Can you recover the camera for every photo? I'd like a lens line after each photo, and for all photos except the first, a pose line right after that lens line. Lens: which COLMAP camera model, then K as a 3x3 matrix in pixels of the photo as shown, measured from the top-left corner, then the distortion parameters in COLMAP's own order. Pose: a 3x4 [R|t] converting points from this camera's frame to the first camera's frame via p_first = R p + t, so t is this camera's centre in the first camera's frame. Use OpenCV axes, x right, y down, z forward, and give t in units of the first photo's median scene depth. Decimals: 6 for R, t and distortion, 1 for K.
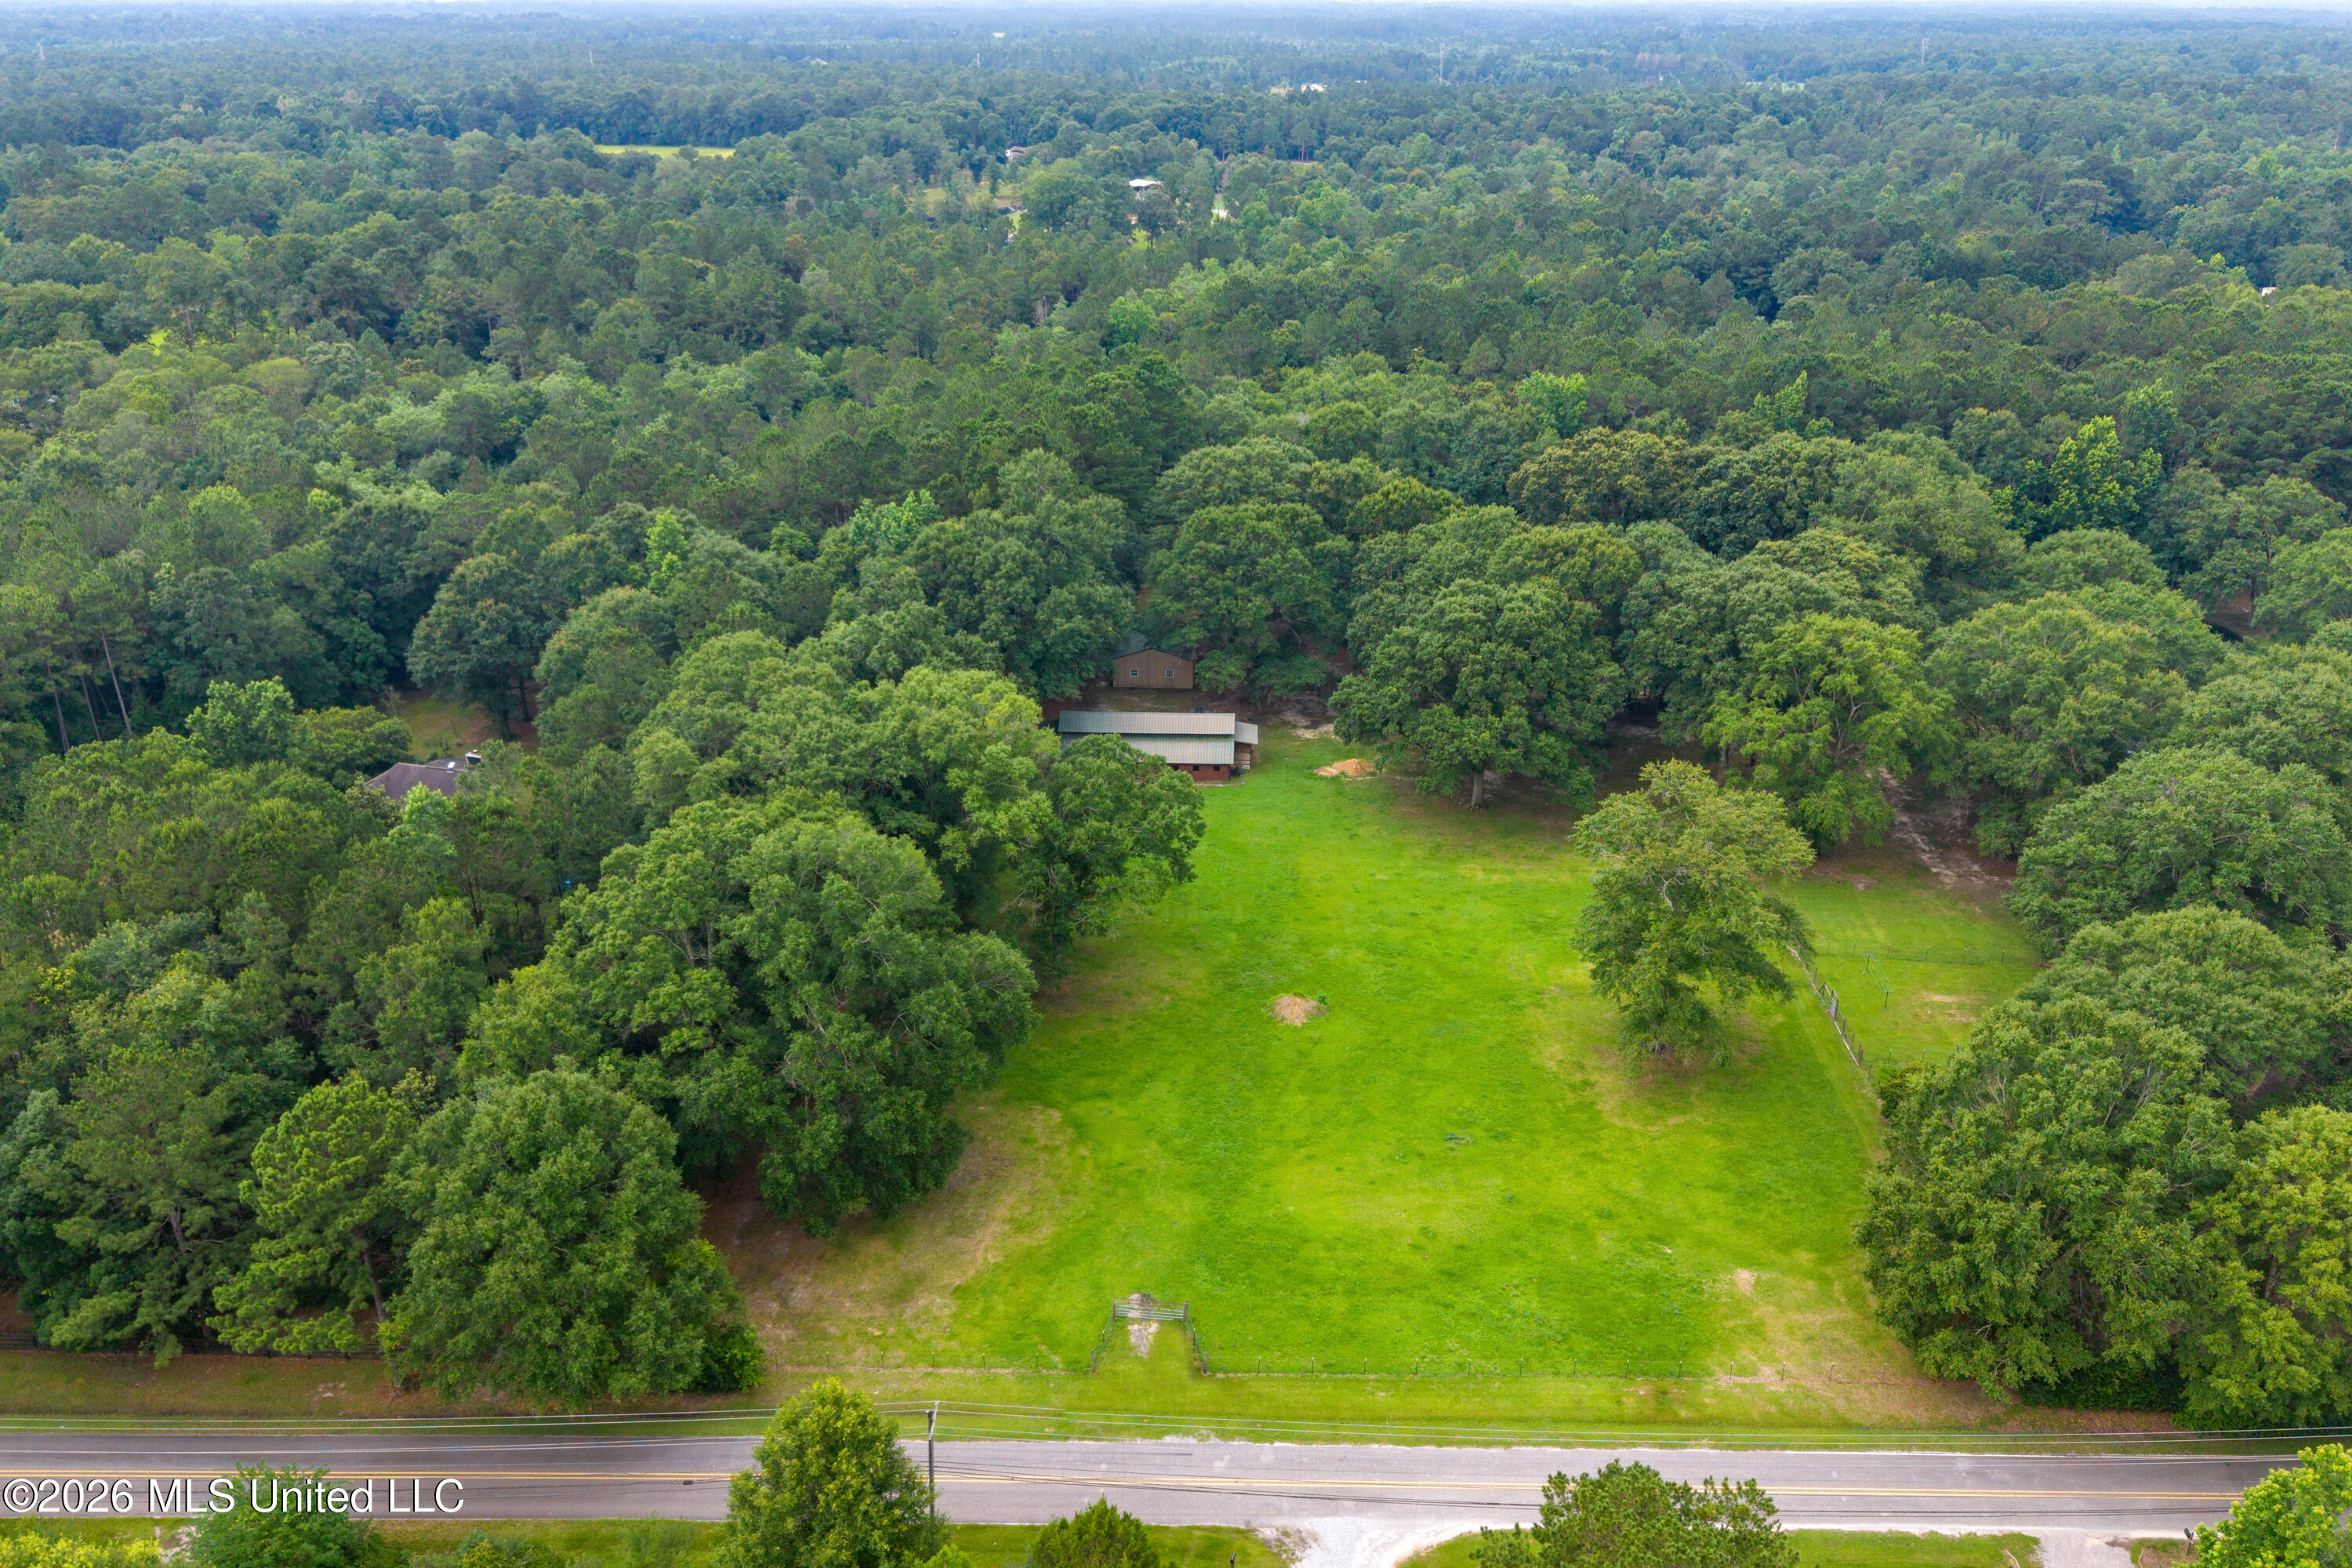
lens RADIAL K [[1848.9, 0, 1180.9], [0, 1848.9, 796.3], [0, 0, 1]] dist [0.134809, -0.341711]
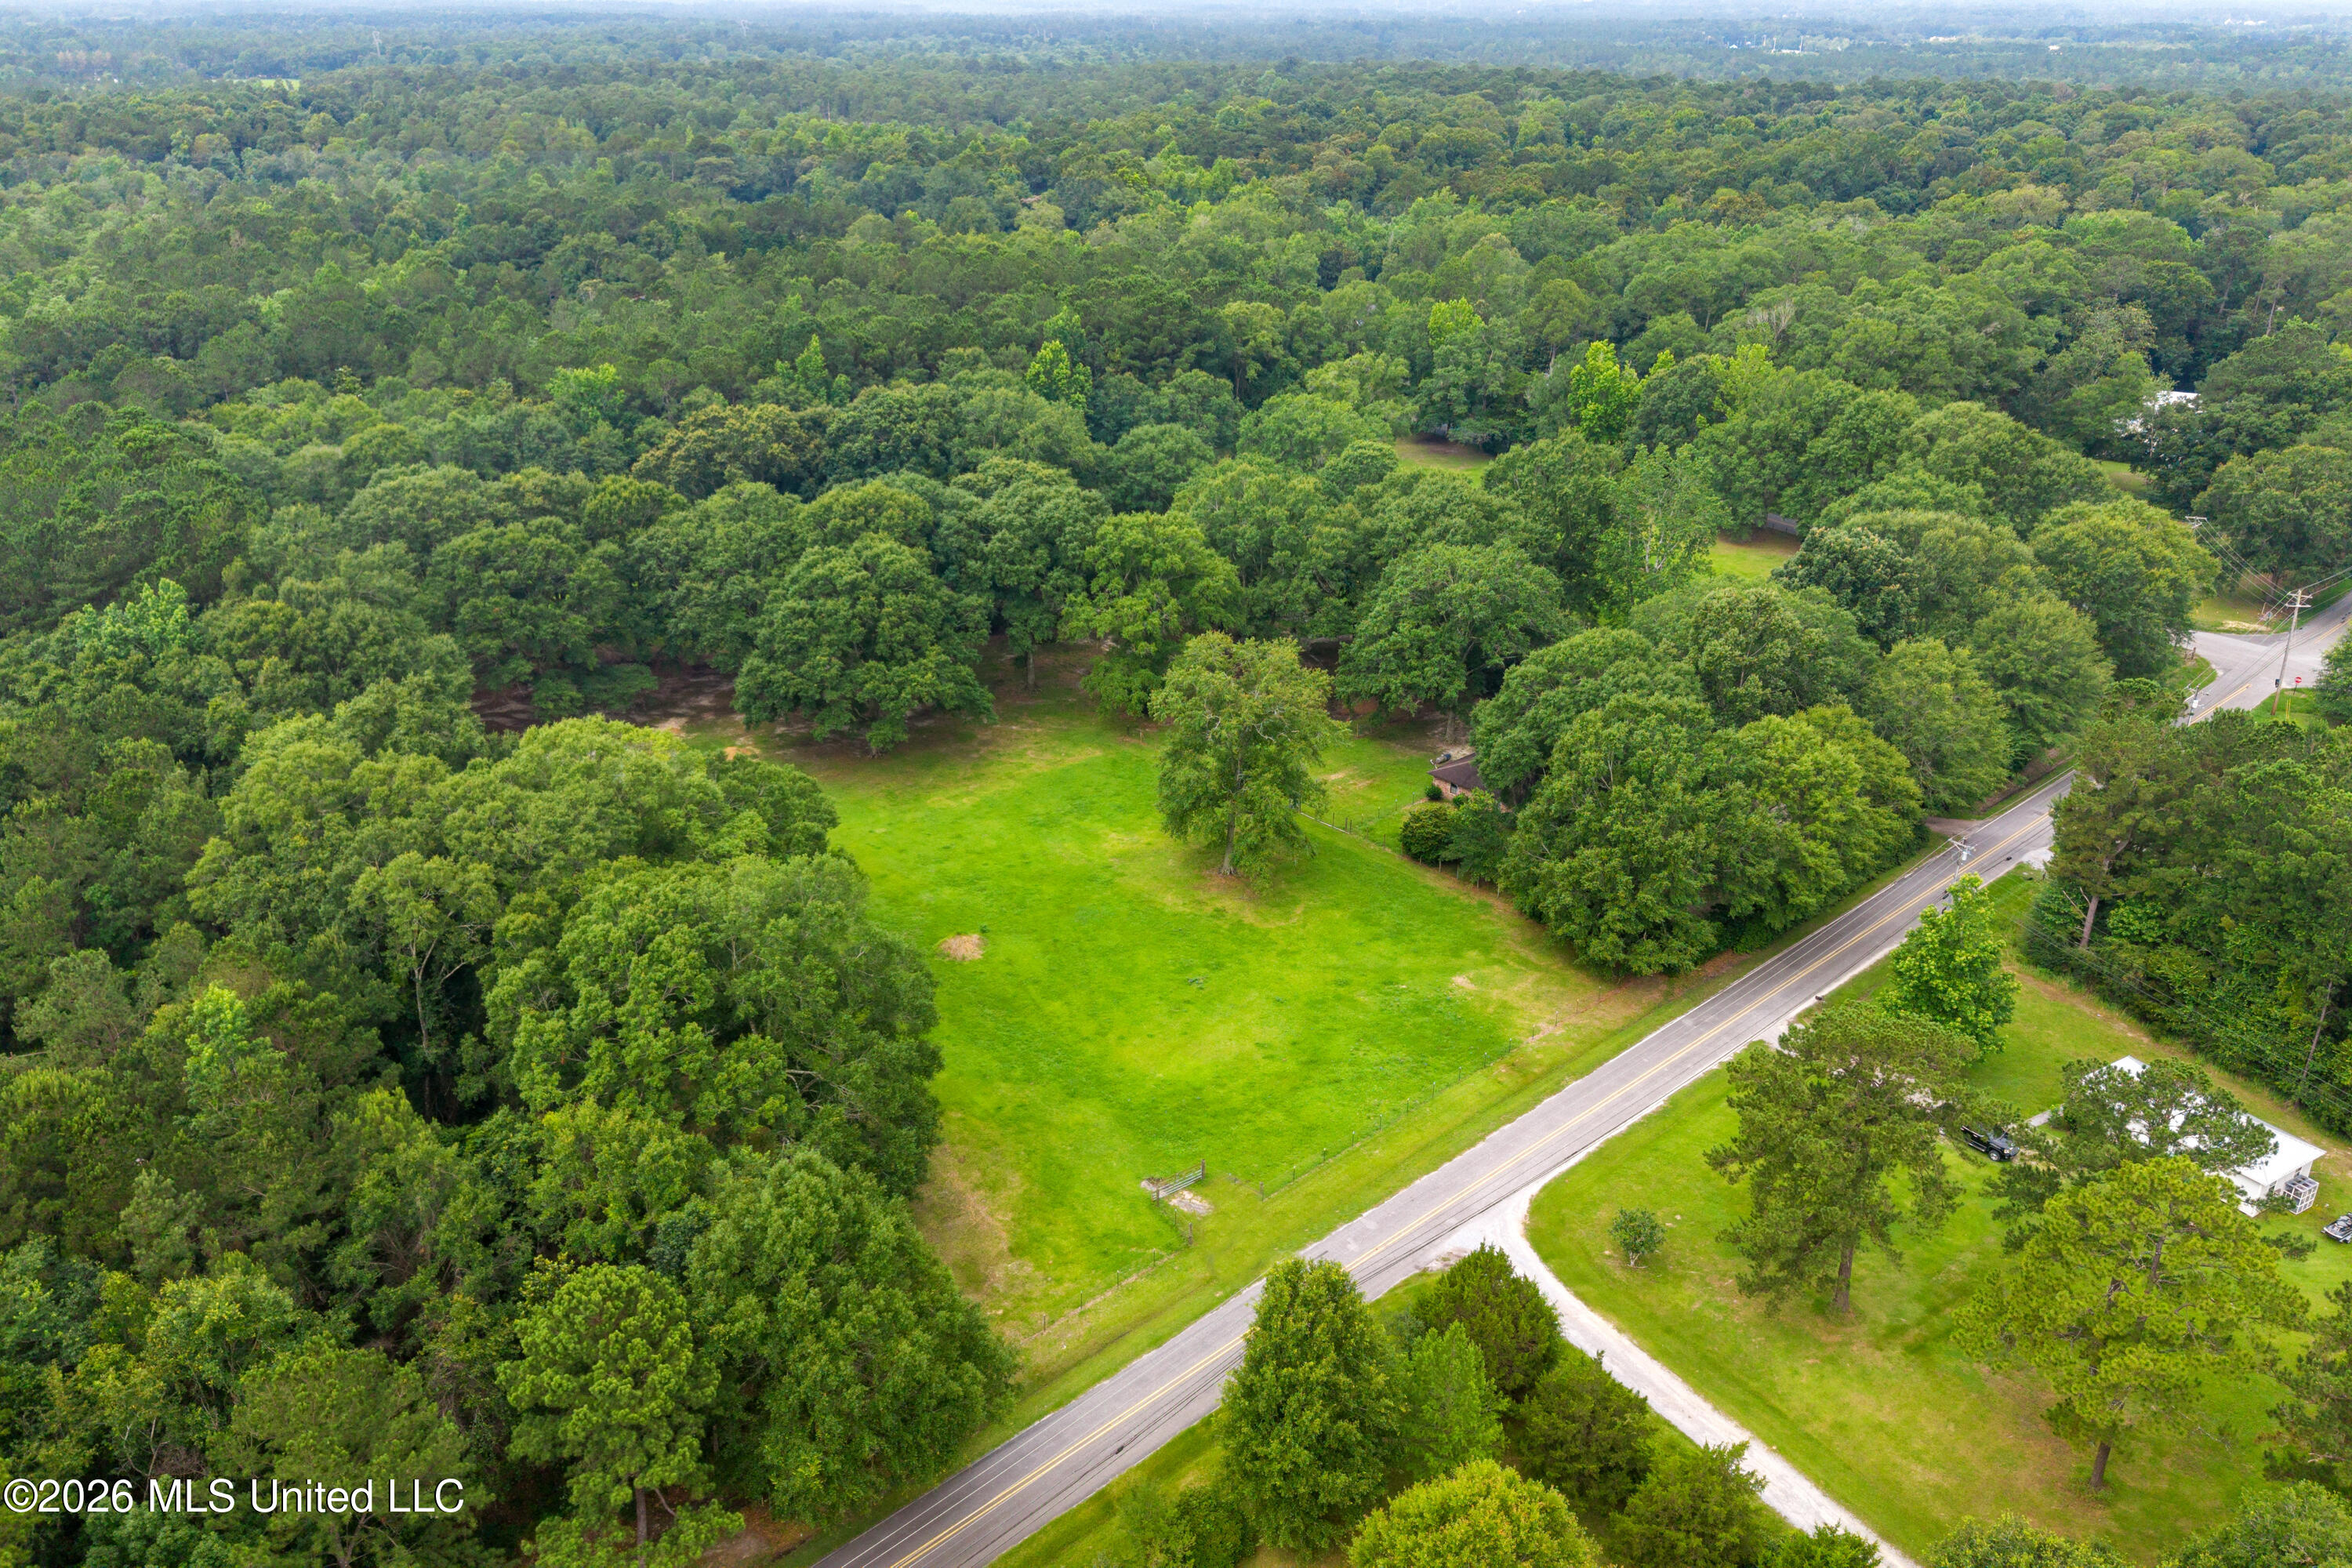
lens RADIAL K [[1869.5, 0, 1181.0], [0, 1869.5, 796.3], [0, 0, 1]] dist [0.019557, -0.008993]
pose [[0.713682, -0.275870, 0.643858, -0.441077], [0.272499, 0.956119, 0.107612, -0.042305], [-0.645292, 0.098650, 0.757540, 0.084972]]
